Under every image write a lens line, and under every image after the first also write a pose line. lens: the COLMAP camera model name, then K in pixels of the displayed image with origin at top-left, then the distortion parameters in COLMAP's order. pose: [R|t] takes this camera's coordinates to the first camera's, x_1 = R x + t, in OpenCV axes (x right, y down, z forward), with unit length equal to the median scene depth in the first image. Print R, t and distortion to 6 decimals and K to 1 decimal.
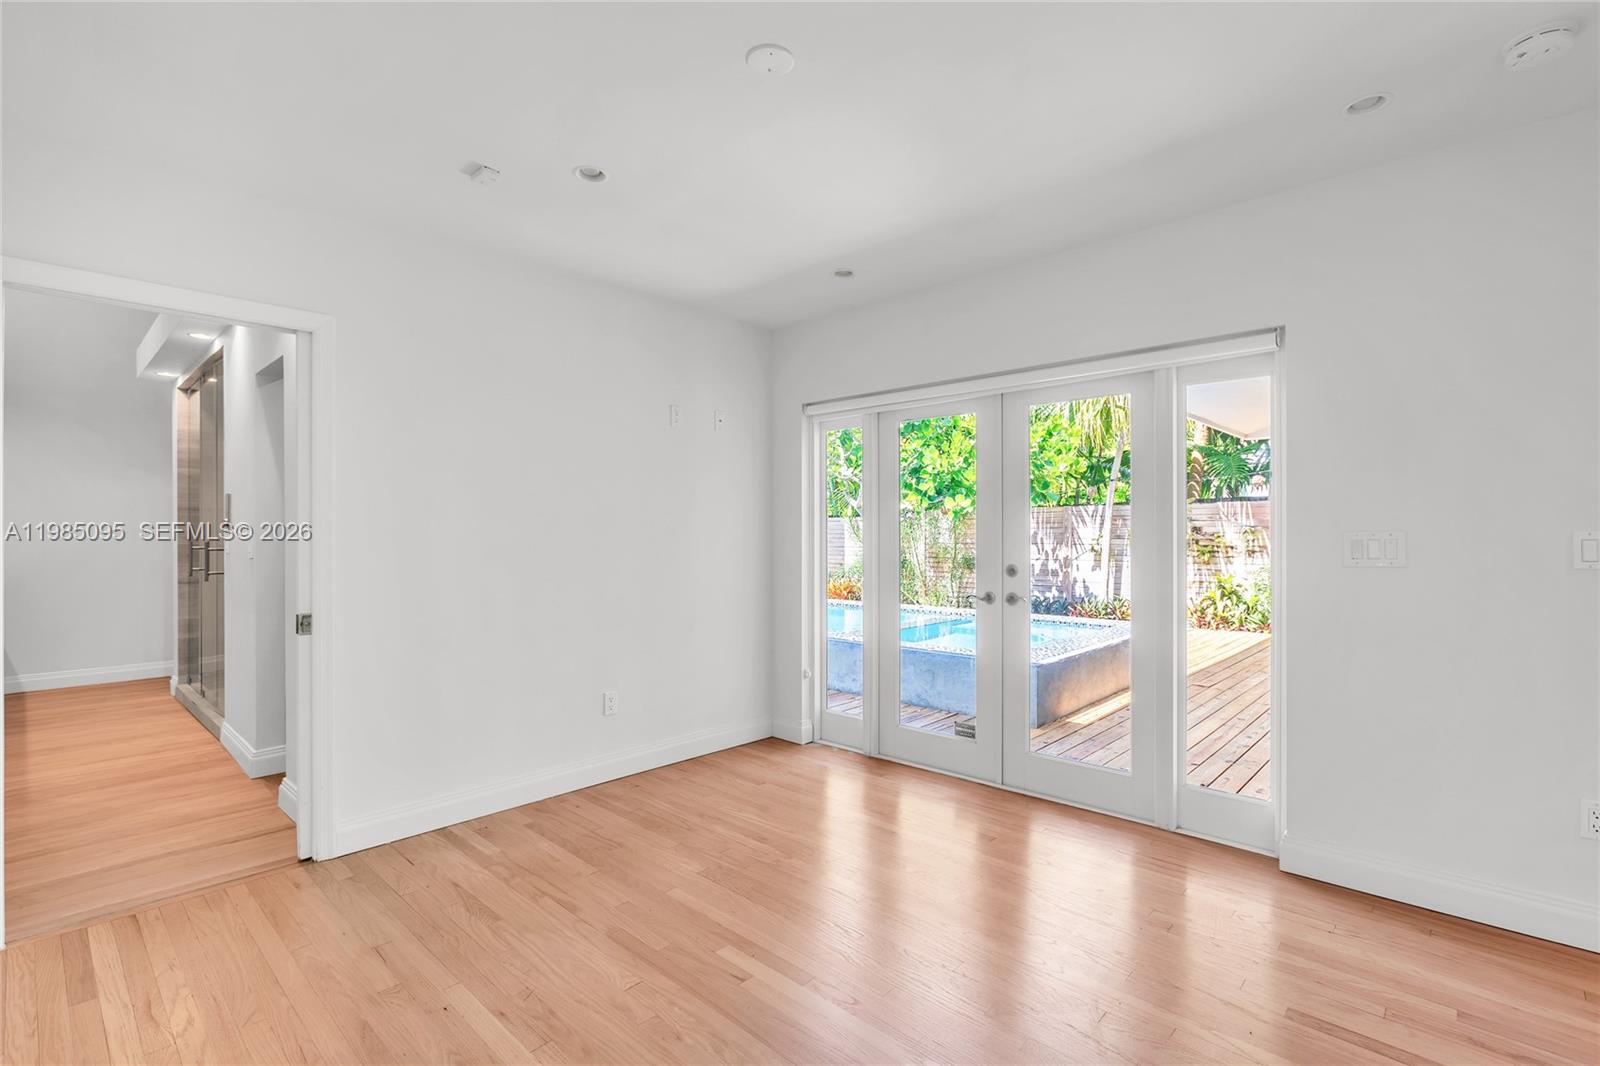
lens RADIAL K [[754.8, 0, 802.1], [0, 754.8, 536.2], [0, 0, 1]] dist [0.003792, -0.000339]
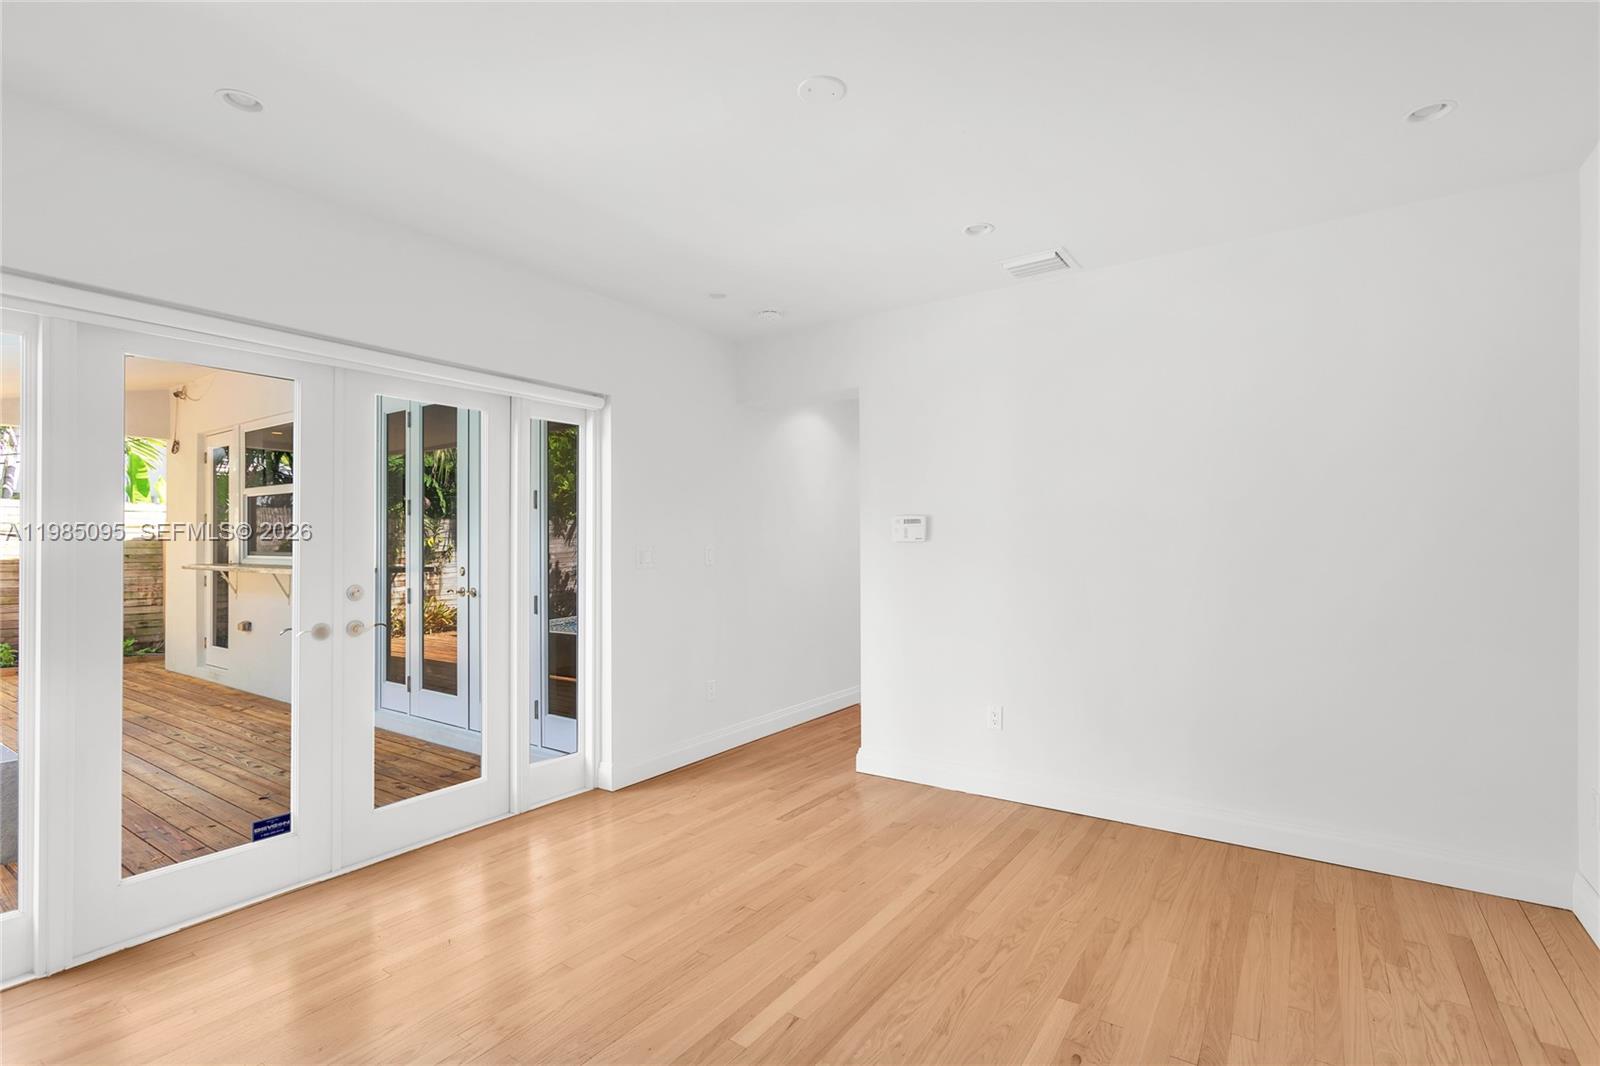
lens RADIAL K [[754.8, 0, 804.0], [0, 754.8, 535.4], [0, 0, 1]] dist [0.003792, -0.000339]
pose [[-0.161147, 0.016944, 0.986785, -0.825984], [0.008405, 0.999840, -0.015796, 0.002061], [-0.986895, 0.005749, -0.161263, 0.924642]]
